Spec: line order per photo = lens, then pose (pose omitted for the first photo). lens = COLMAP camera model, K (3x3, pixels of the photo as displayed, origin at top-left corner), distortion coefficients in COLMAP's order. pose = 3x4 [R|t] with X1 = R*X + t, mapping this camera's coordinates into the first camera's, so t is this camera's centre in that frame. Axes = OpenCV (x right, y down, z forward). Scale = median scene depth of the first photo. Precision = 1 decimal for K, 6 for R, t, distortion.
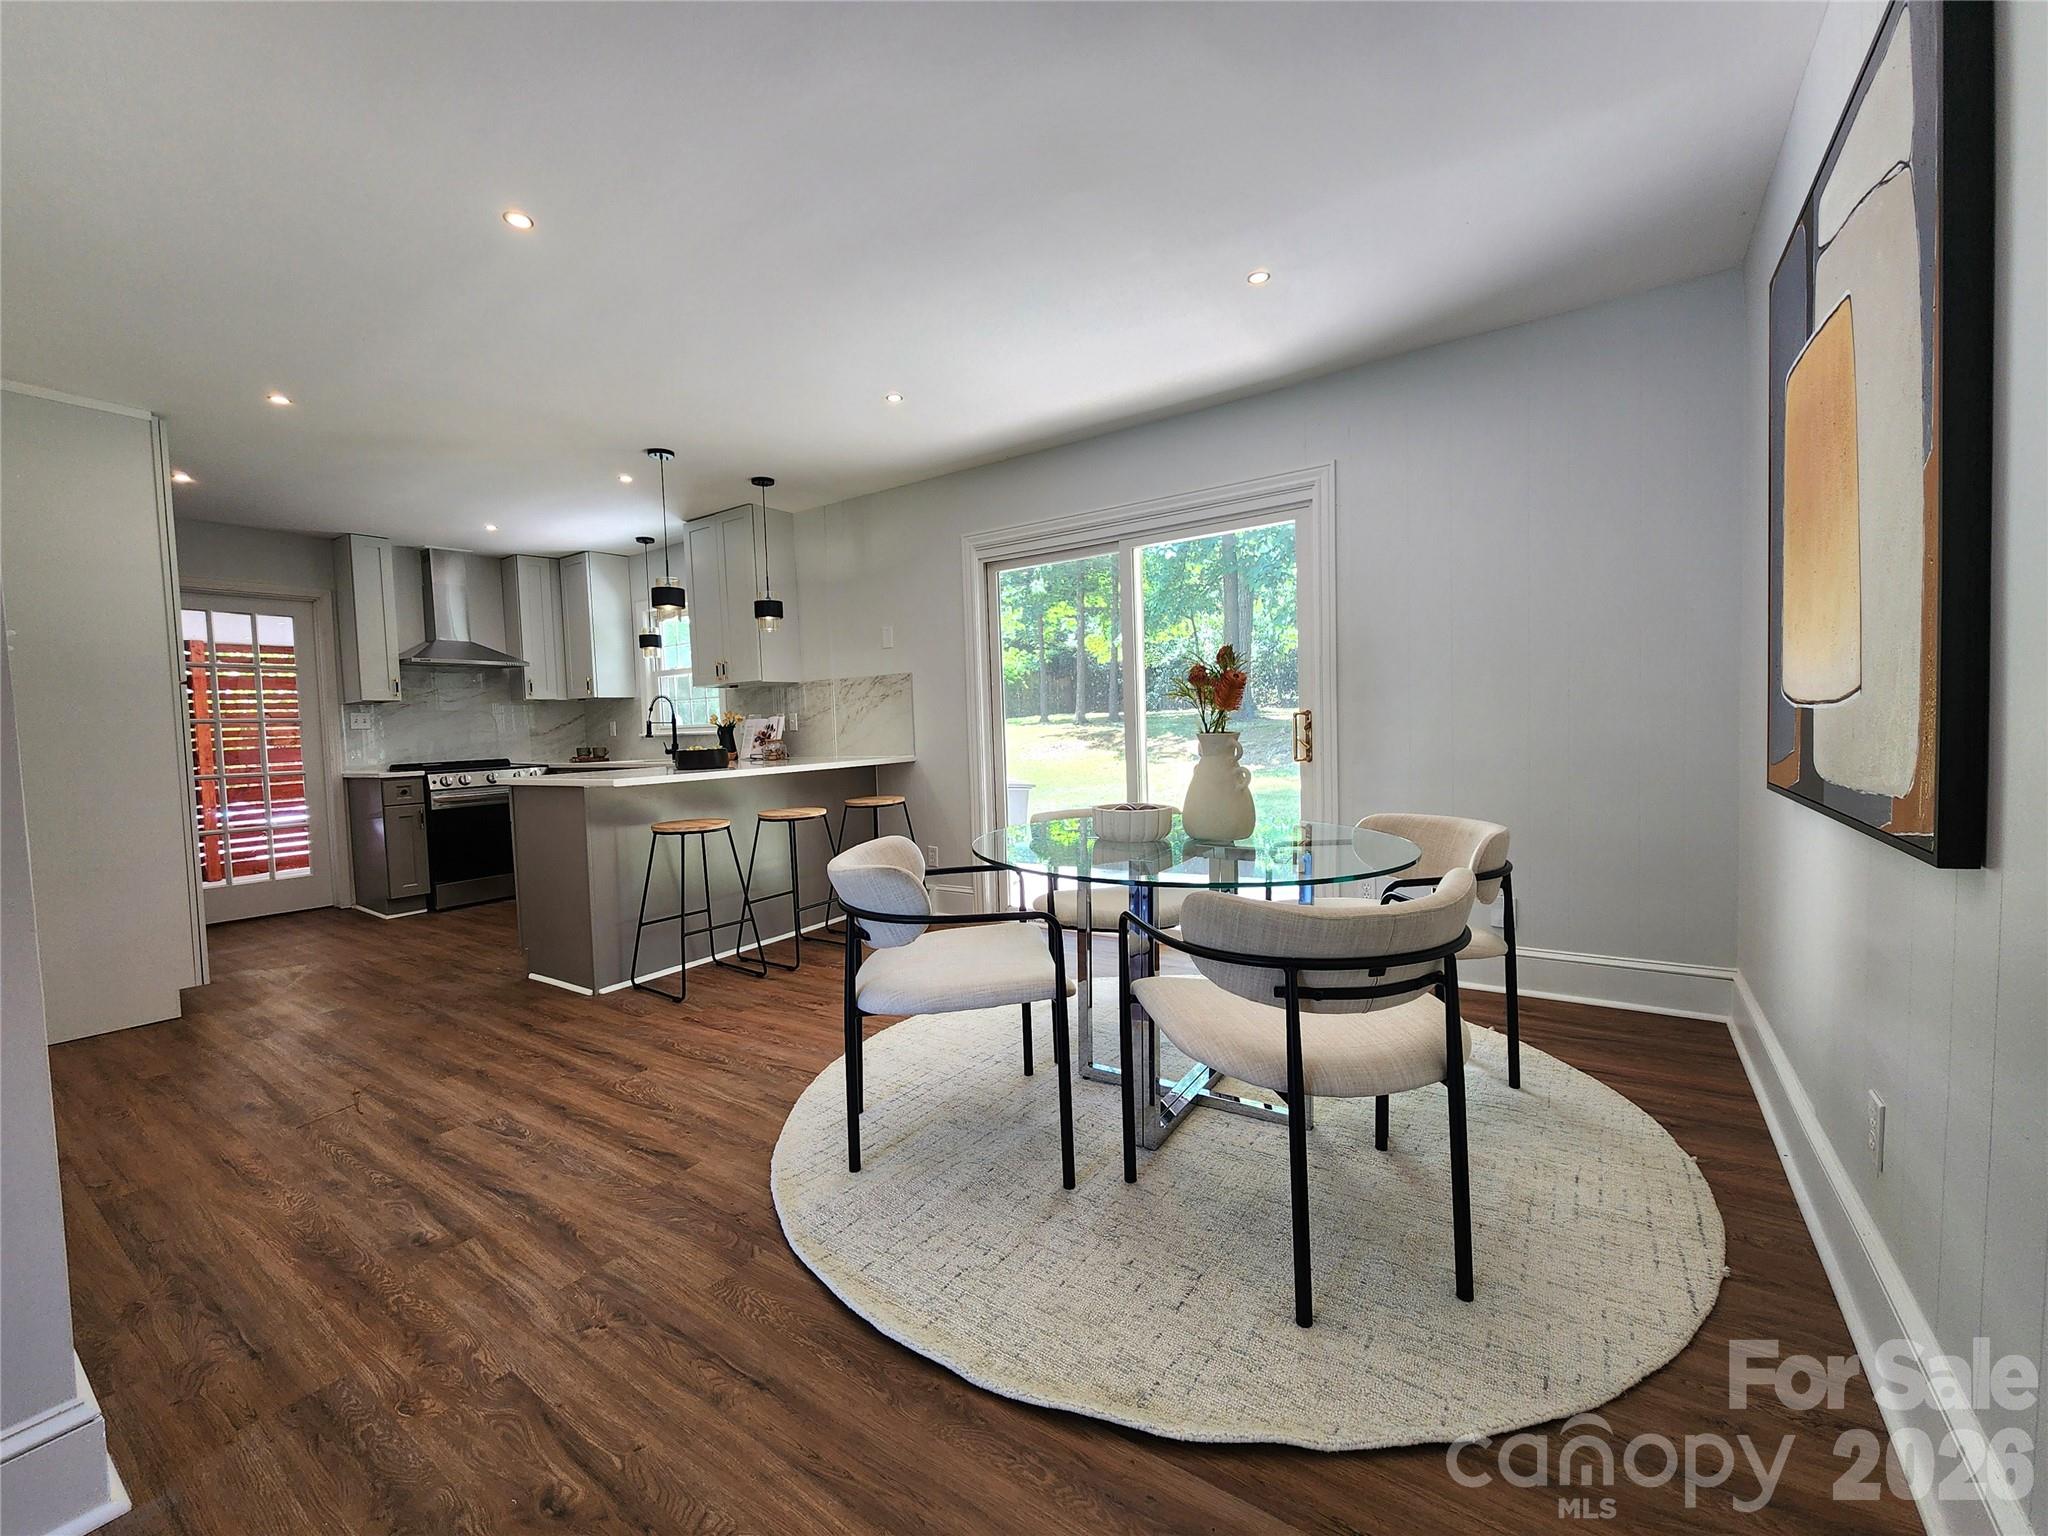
lens RADIAL K [[836.5, 0, 1018.0], [0, 836.5, 768.9], [0, 0, 1]] dist [-0.002341, 0.000052]
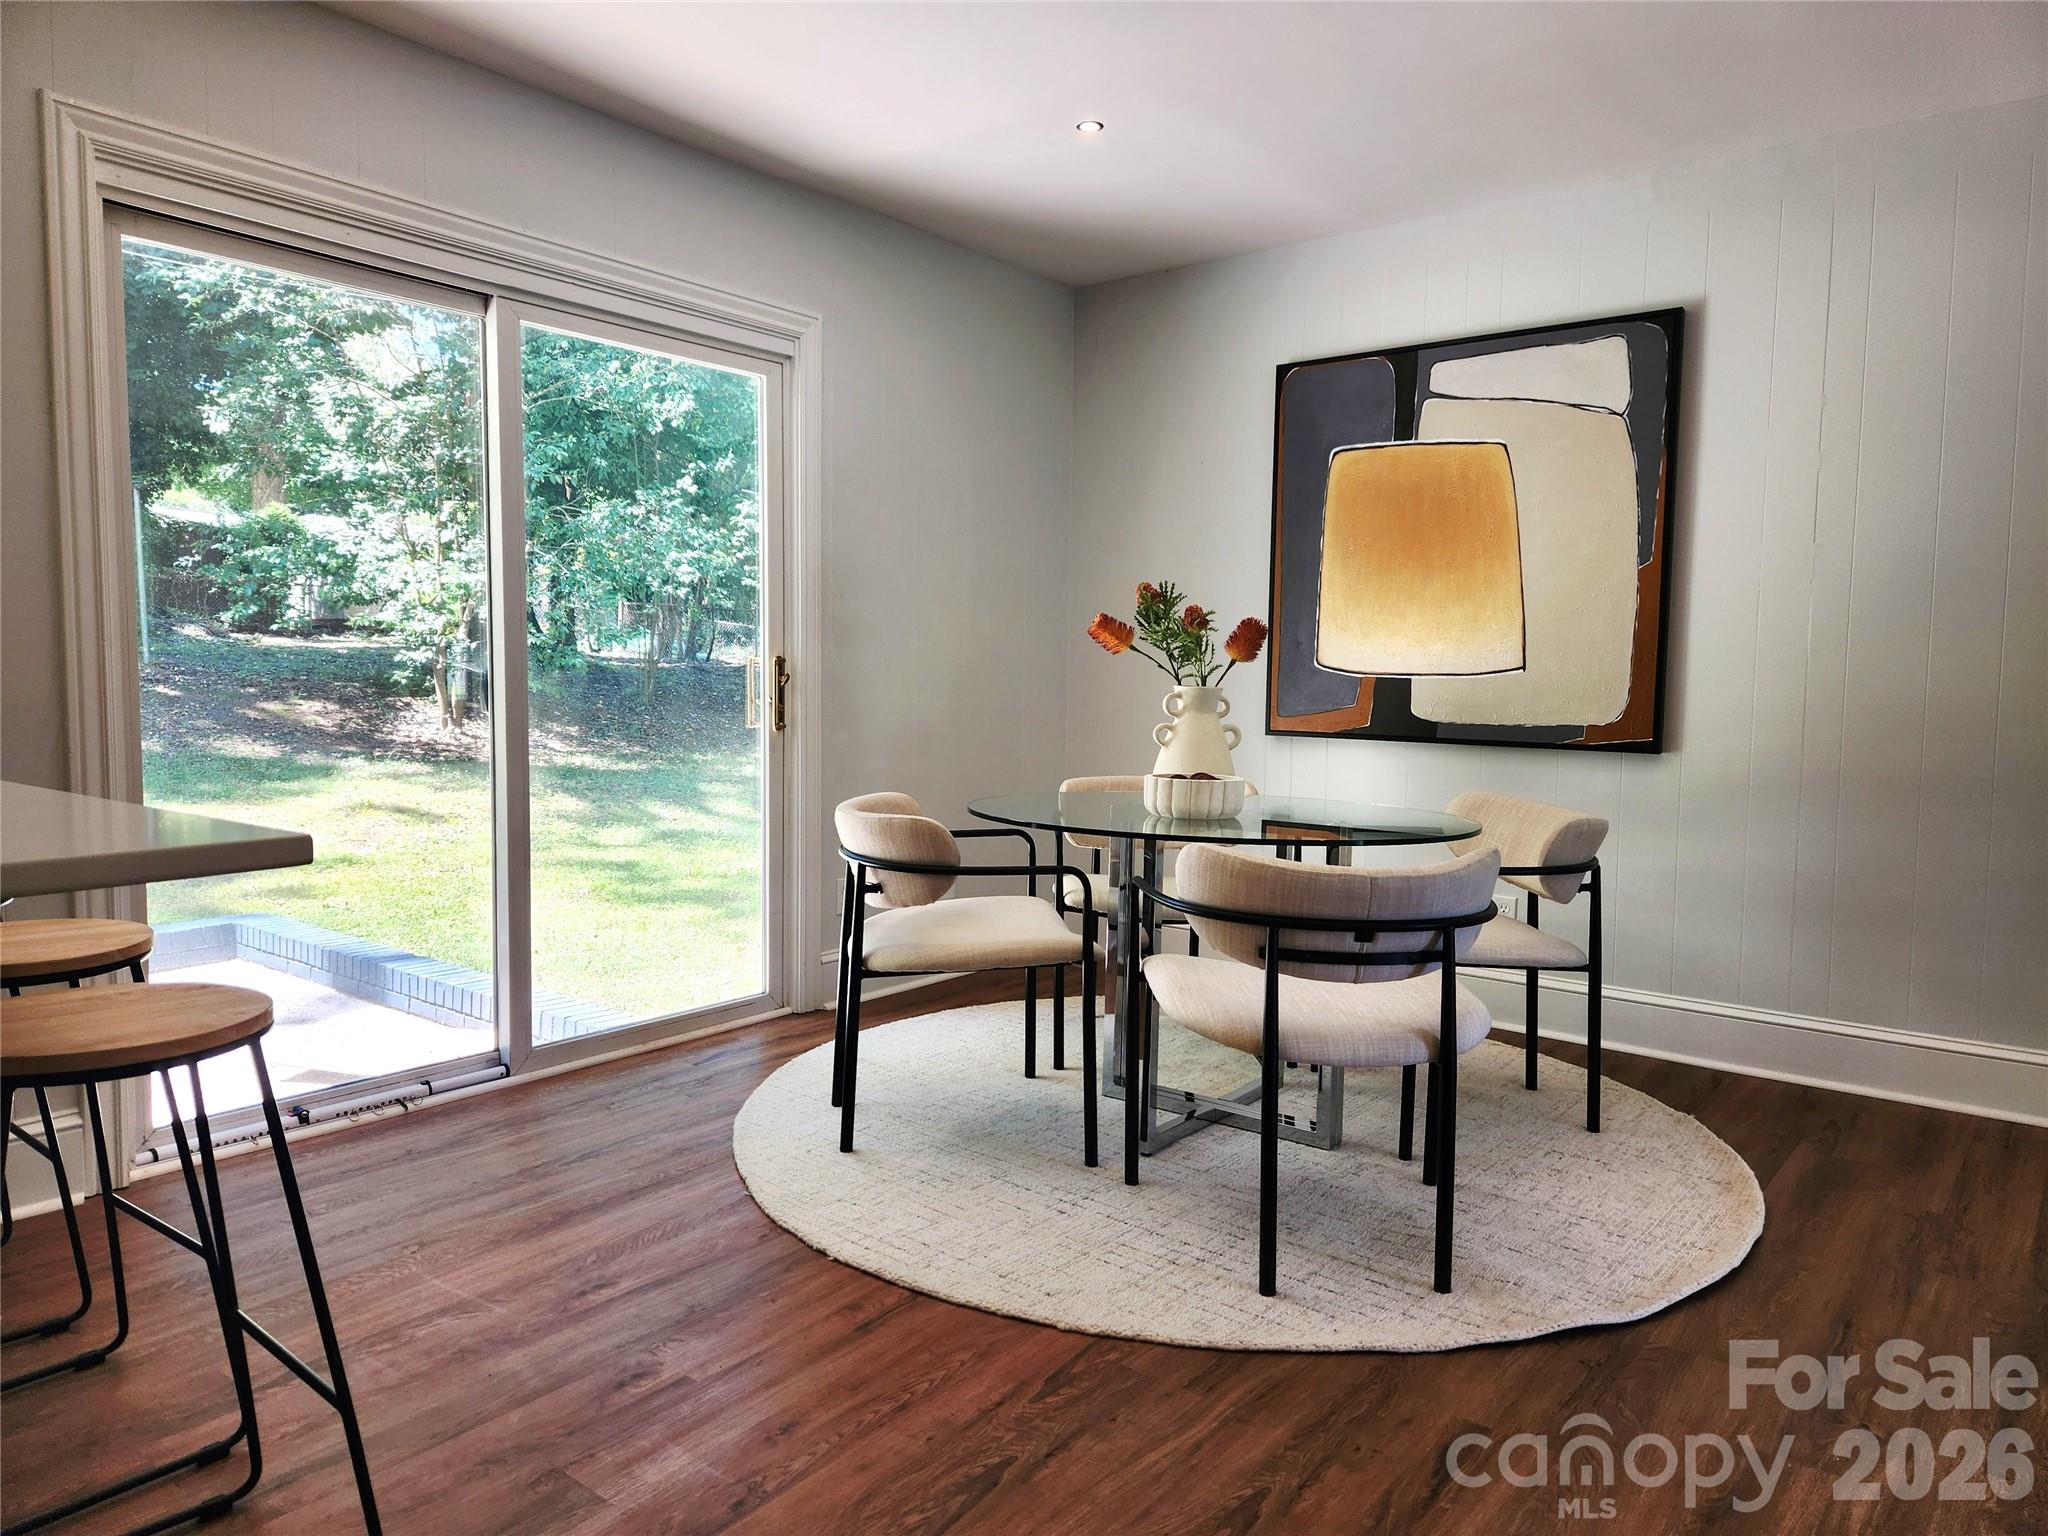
lens RADIAL K [[1371.0, 0, 1023.9], [0, 1371.0, 766.1], [0, 0, 1]] dist [0.034332, -0.009232]
pose [[0.066152, -0.039999, 0.997008, -0.778457], [0.033862, 0.998711, 0.037821, -0.013671], [-0.997235, 0.031259, 0.067421, 0.713577]]
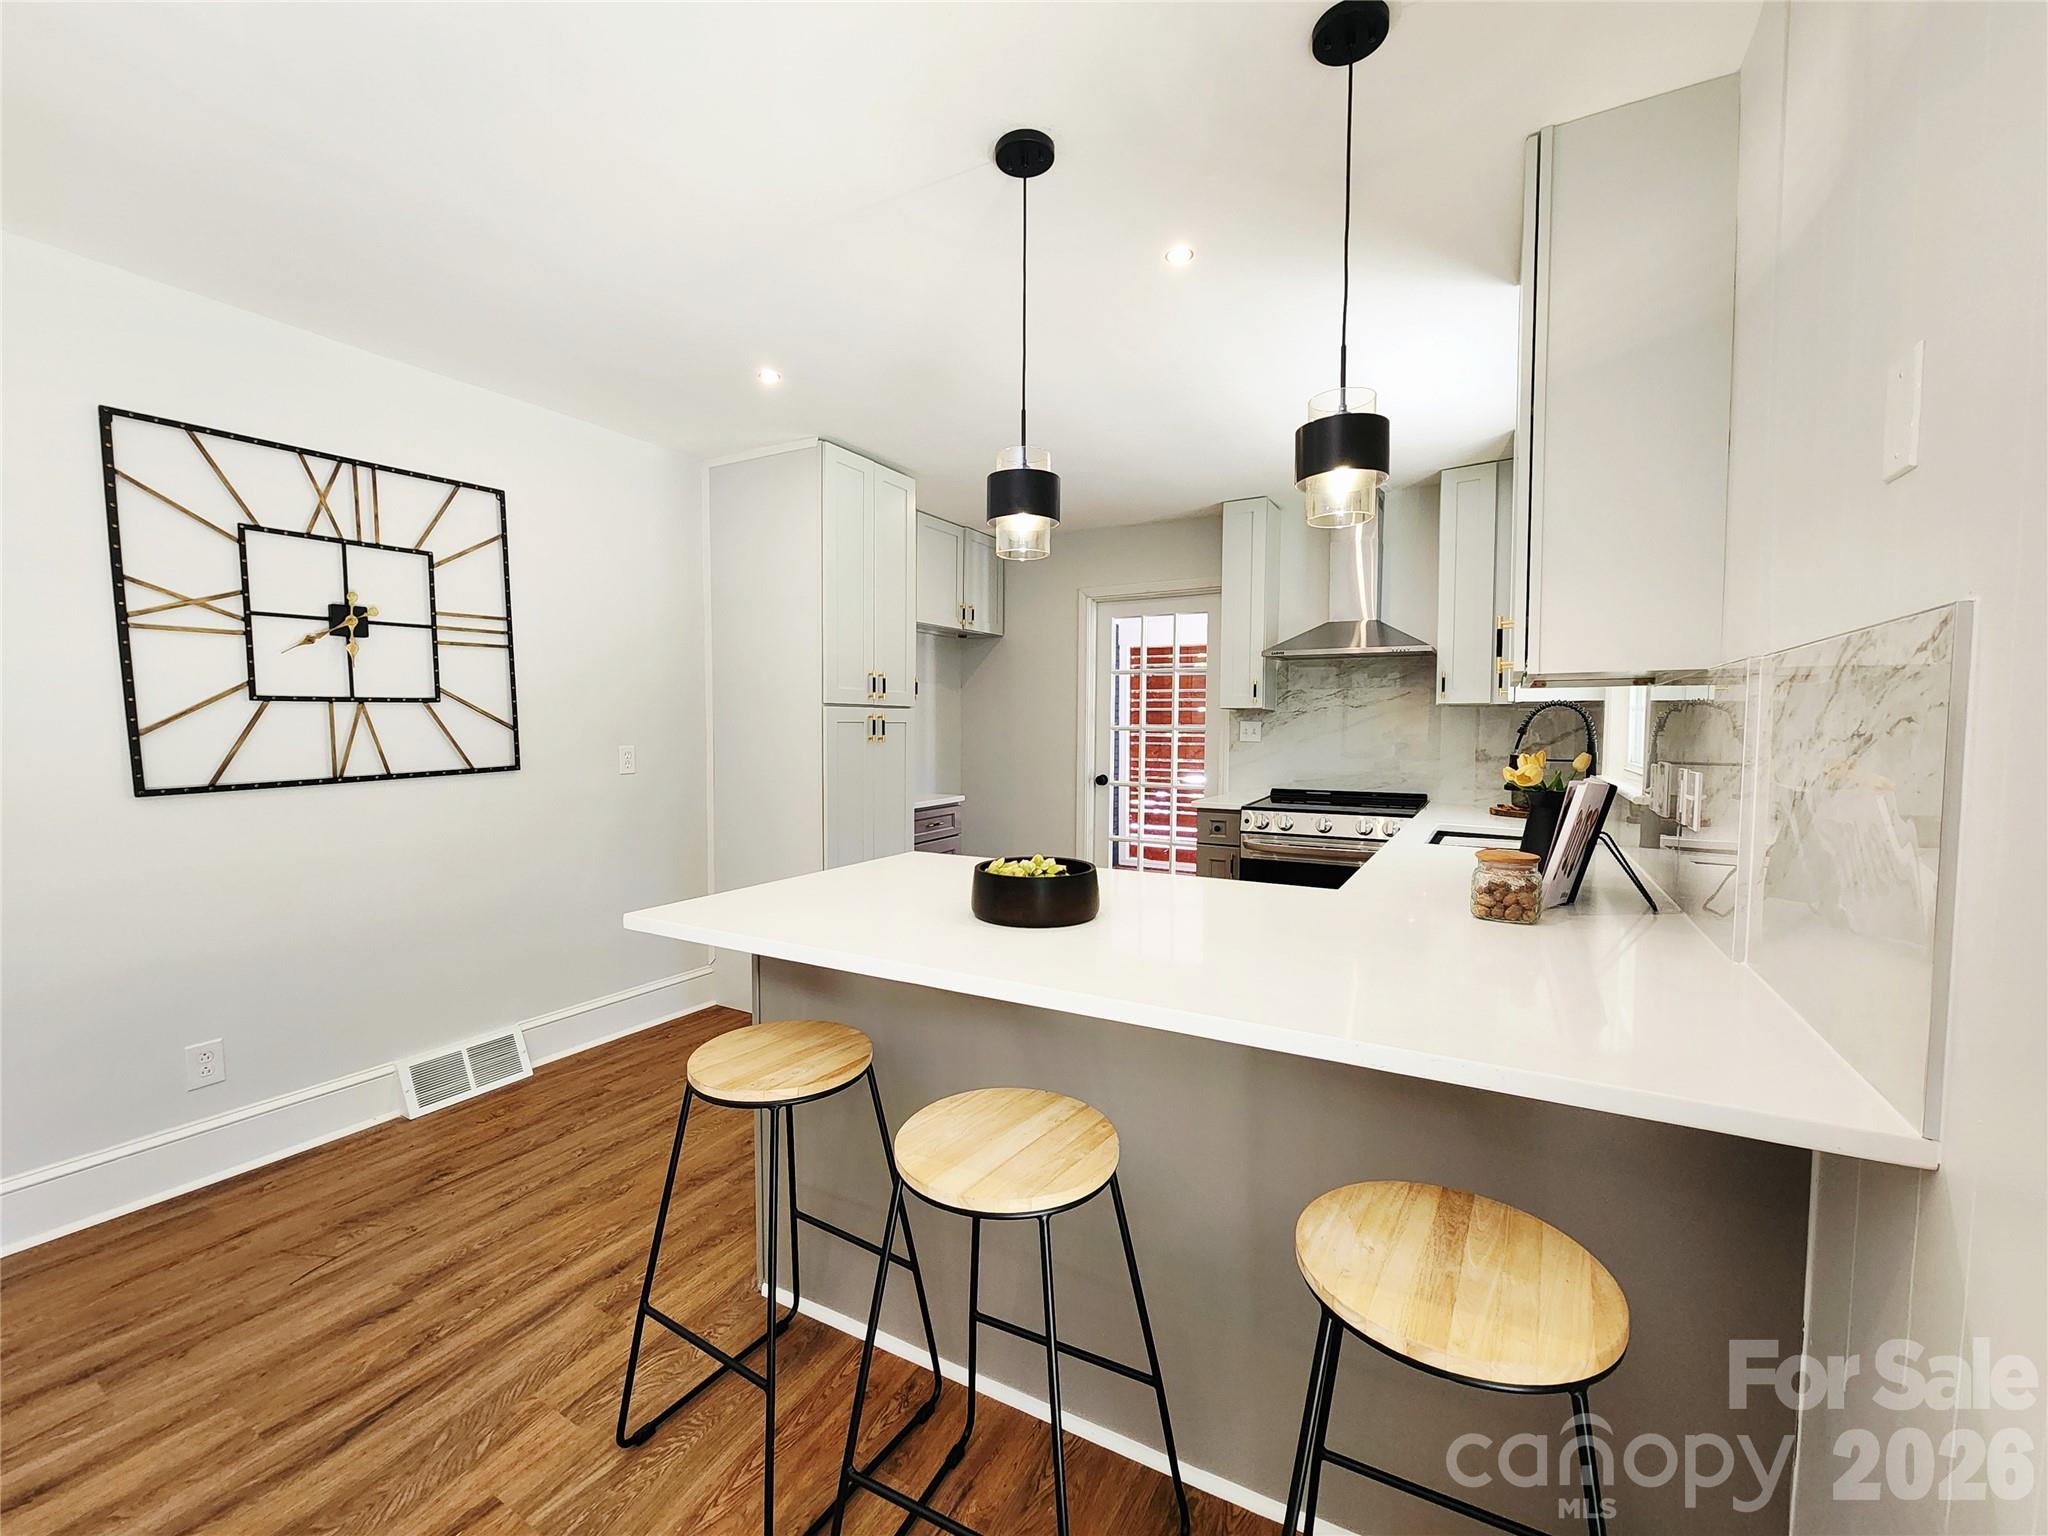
lens RADIAL K [[836.5, 0, 1012.5], [0, 836.5, 769.0], [0, 0, 1]] dist [-0.002341, 0.000052]
pose [[0.079775, 0.086315, -0.993069, 0.015662], [-0.057013, 0.995008, 0.081904, -0.115417], [0.995181, 0.050084, 0.084298, 1.082197]]
